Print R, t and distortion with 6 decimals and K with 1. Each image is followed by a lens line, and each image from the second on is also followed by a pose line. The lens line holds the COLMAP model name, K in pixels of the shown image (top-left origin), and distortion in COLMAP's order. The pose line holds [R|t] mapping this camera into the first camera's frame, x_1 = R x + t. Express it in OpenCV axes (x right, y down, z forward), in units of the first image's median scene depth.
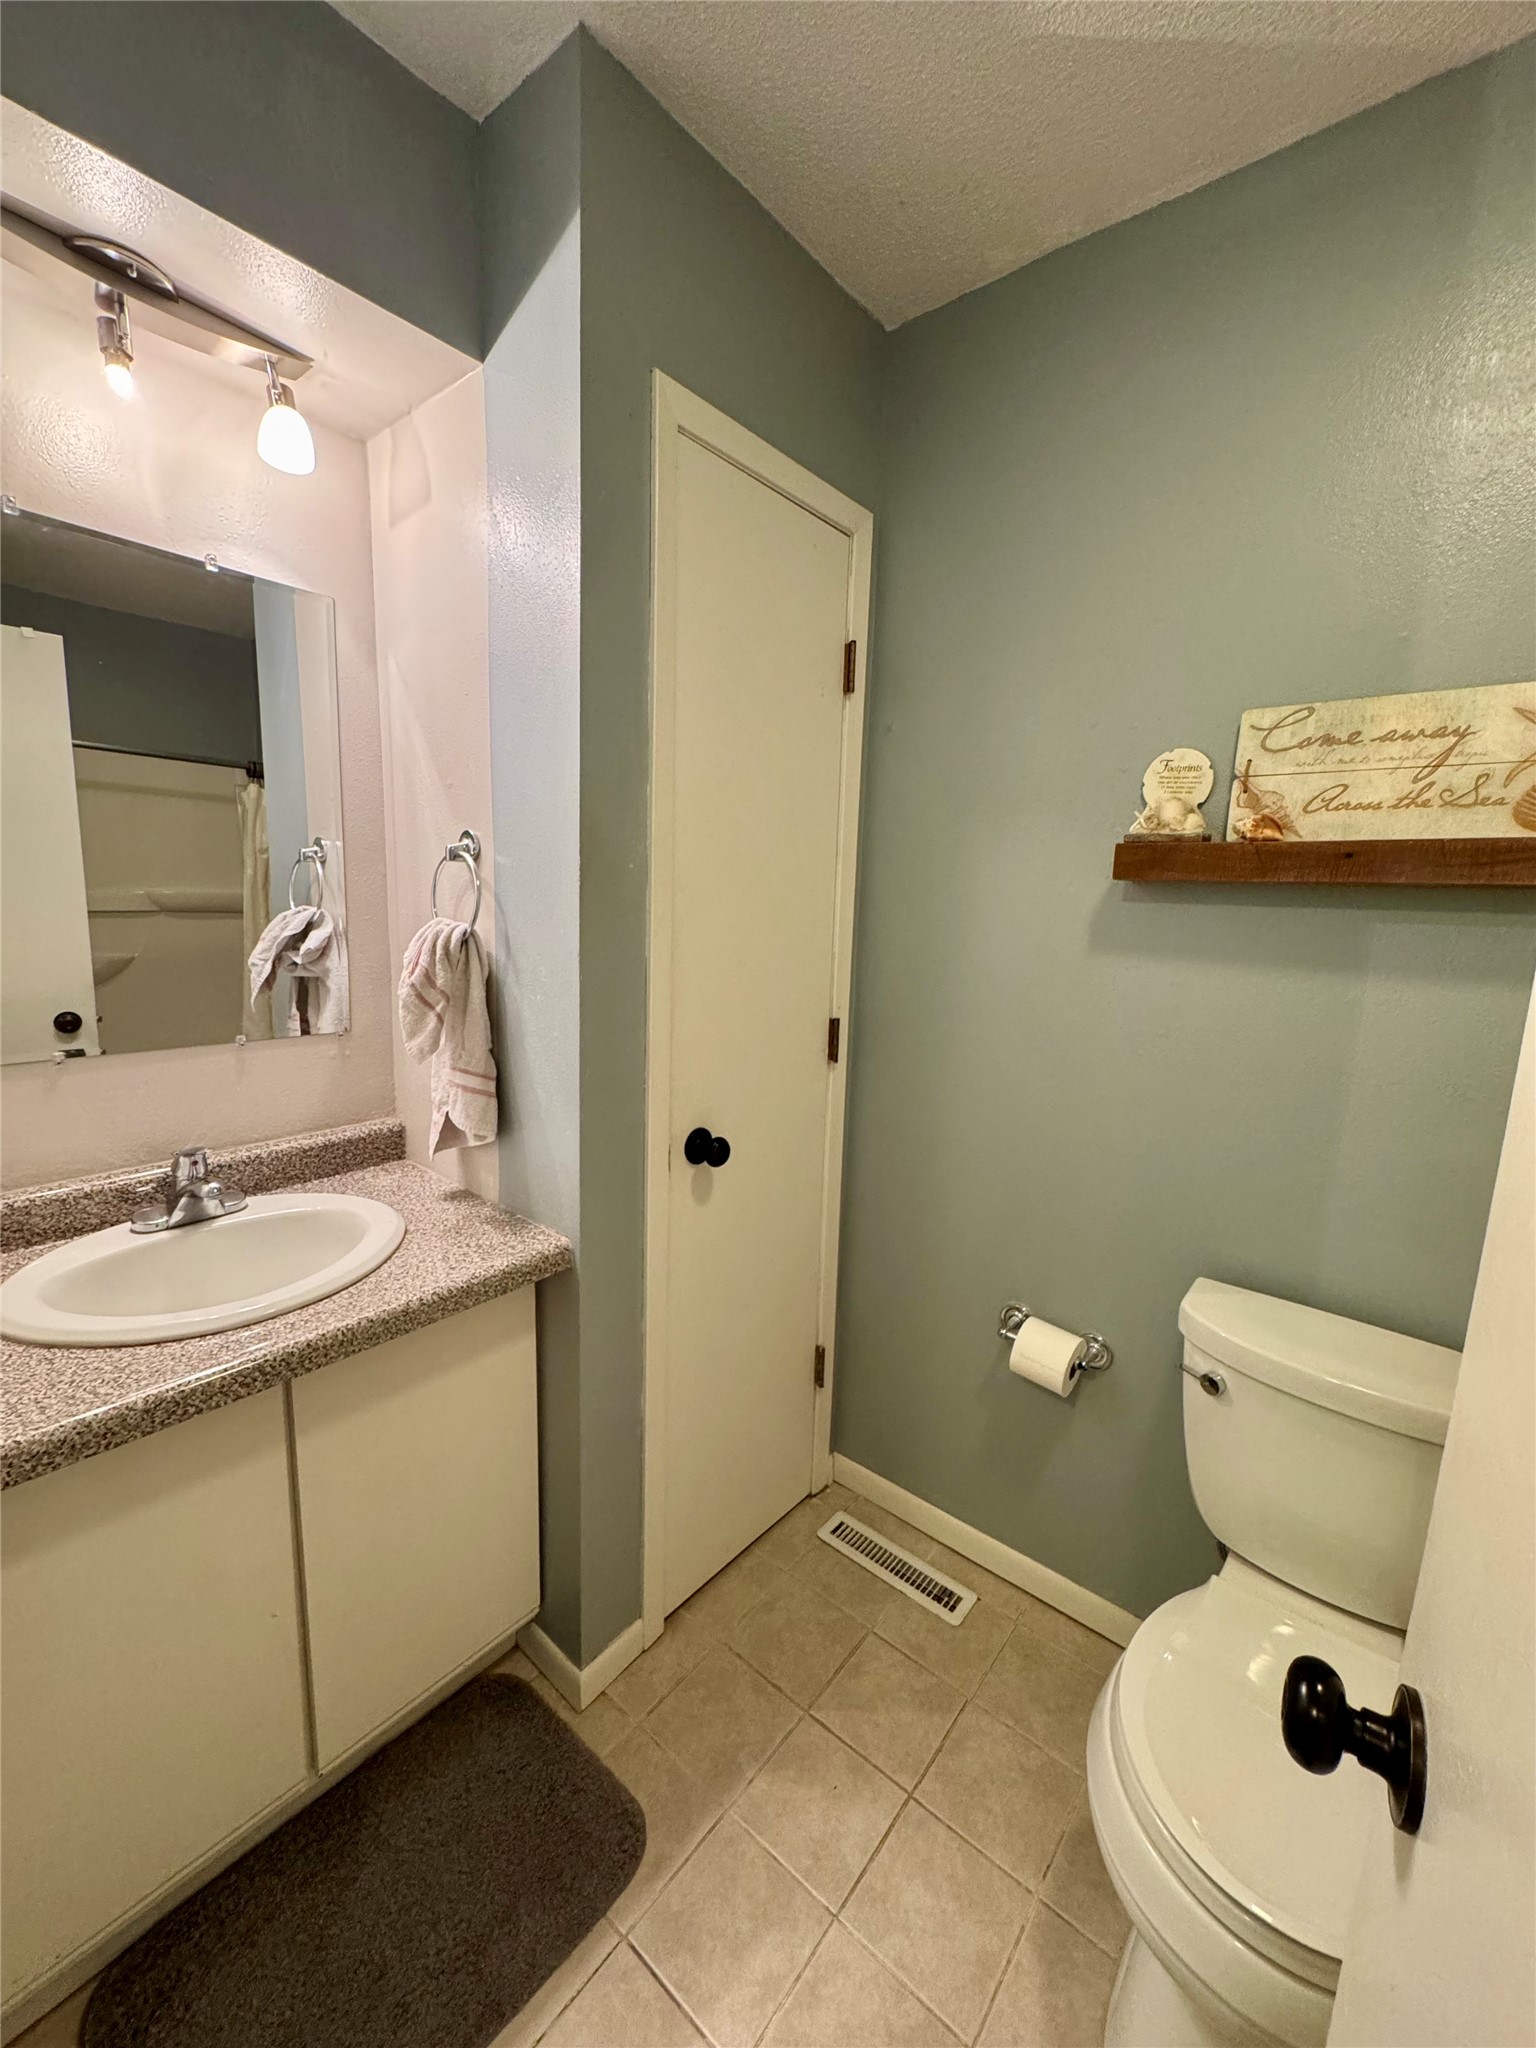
lens RADIAL K [[818.0, 0, 770.5], [0, 818.0, 1022.8], [0, 0, 1]] dist [-0.004150, 0.001260]
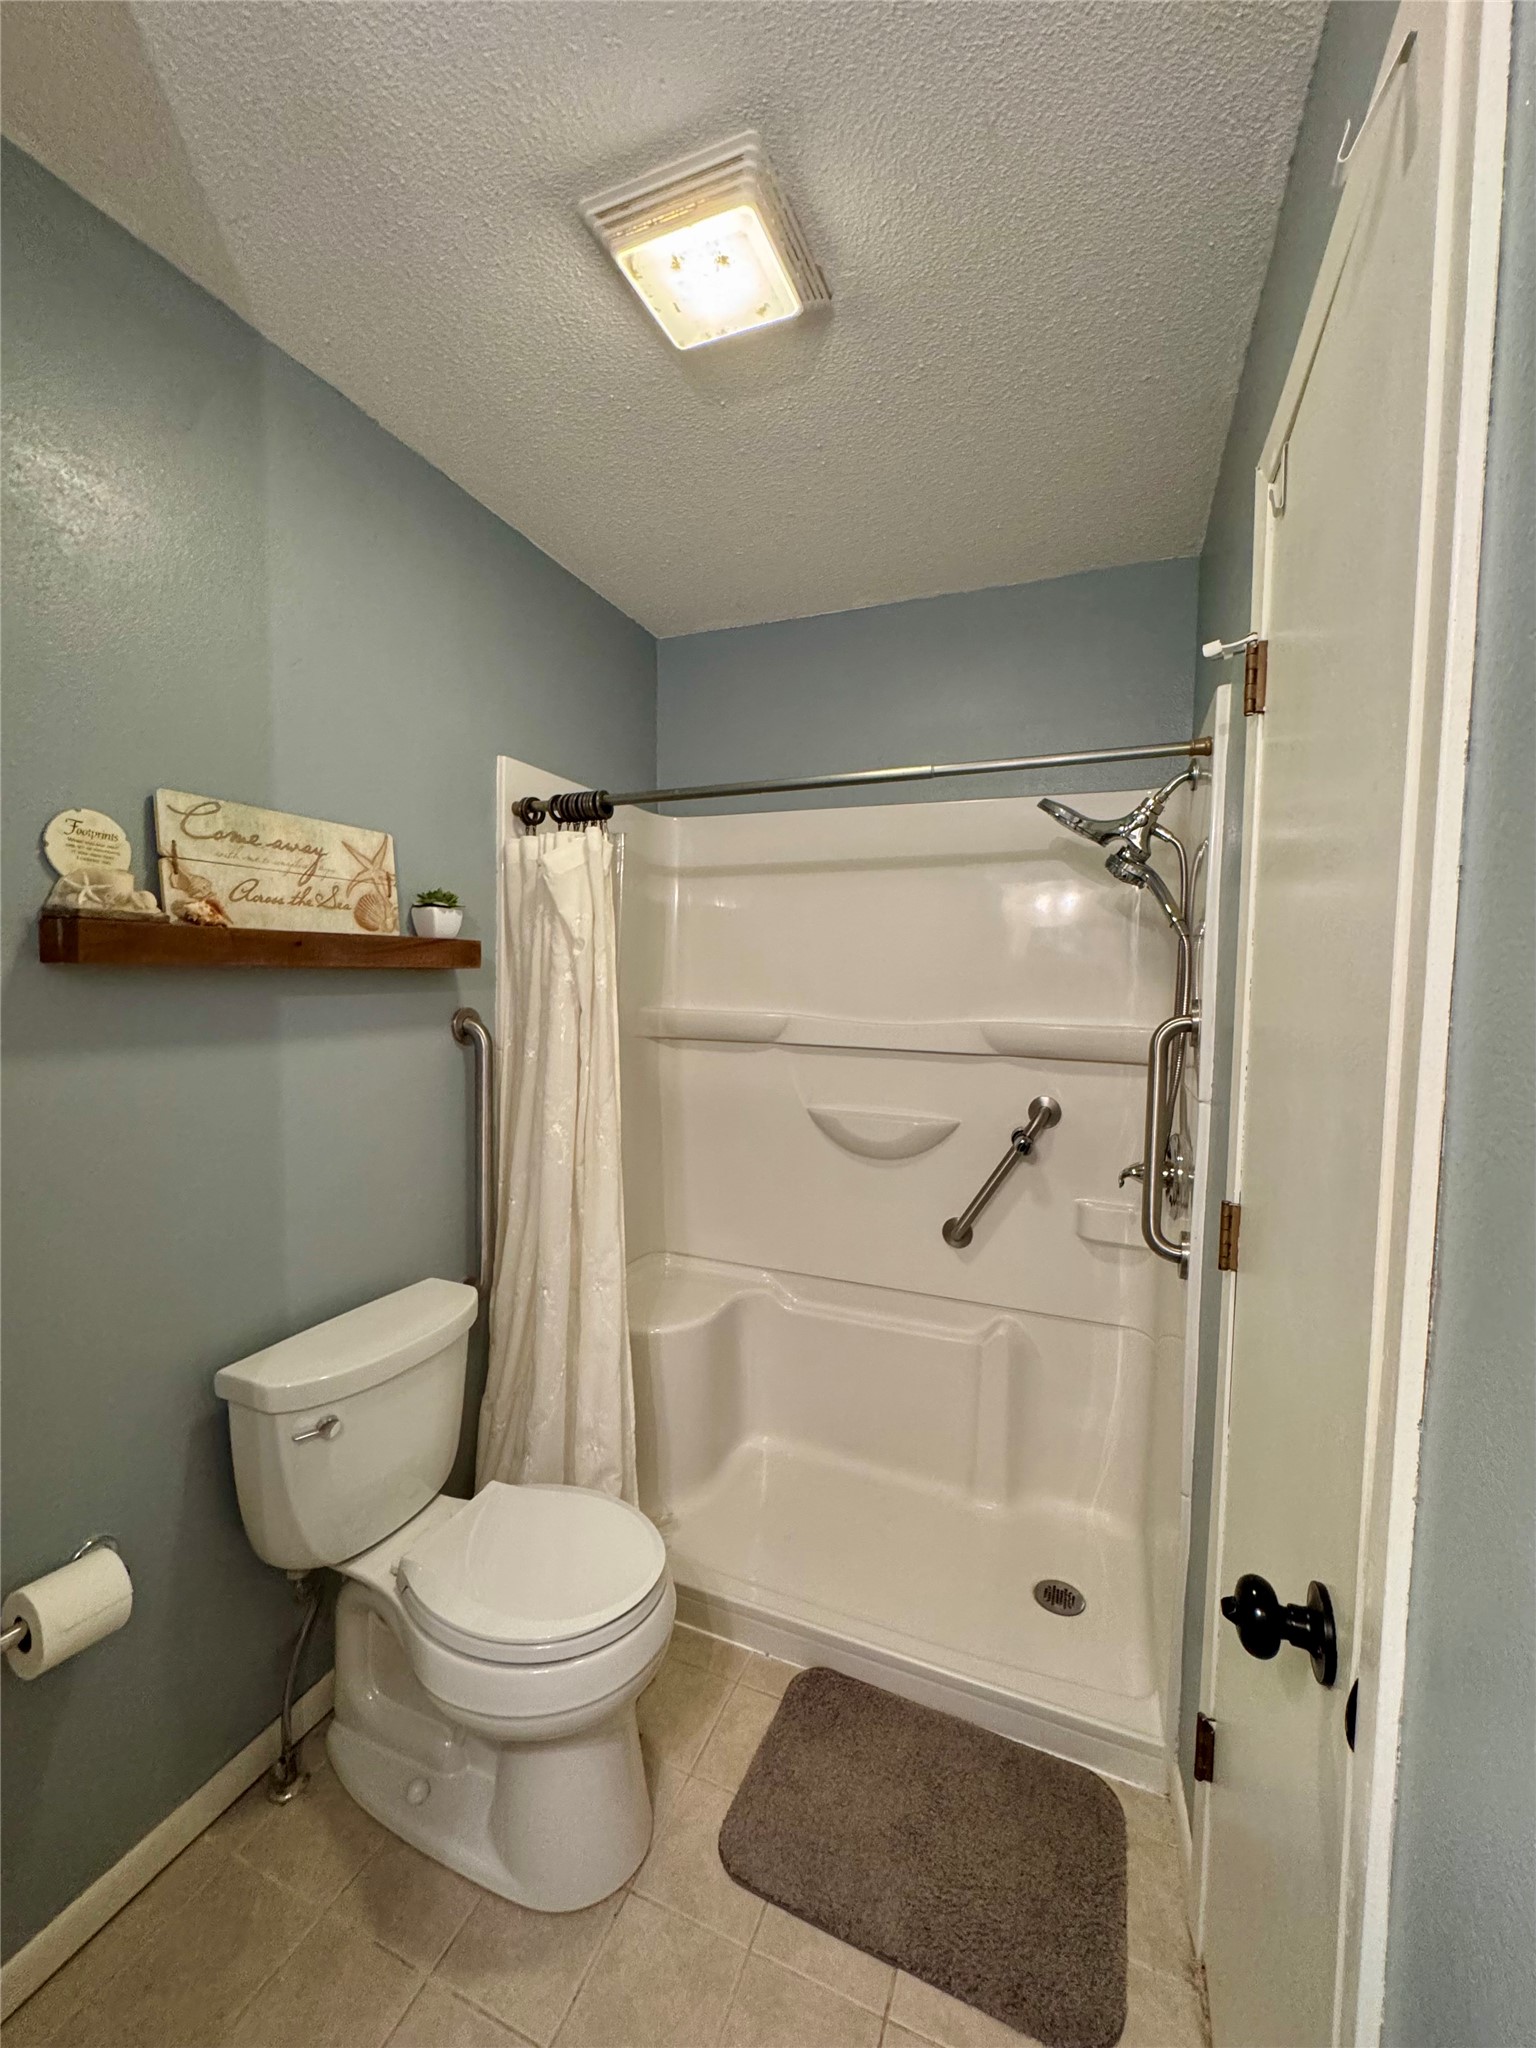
lens RADIAL K [[818.0, 0, 768.0], [0, 818.0, 1020.6], [0, 0, 1]] dist [-0.004150, 0.001260]
pose [[-0.292023, -0.096061, 0.951575, -0.609816], [0.121483, 0.983159, 0.136530, -0.166762], [-0.948665, 0.155470, -0.275435, 0.665481]]
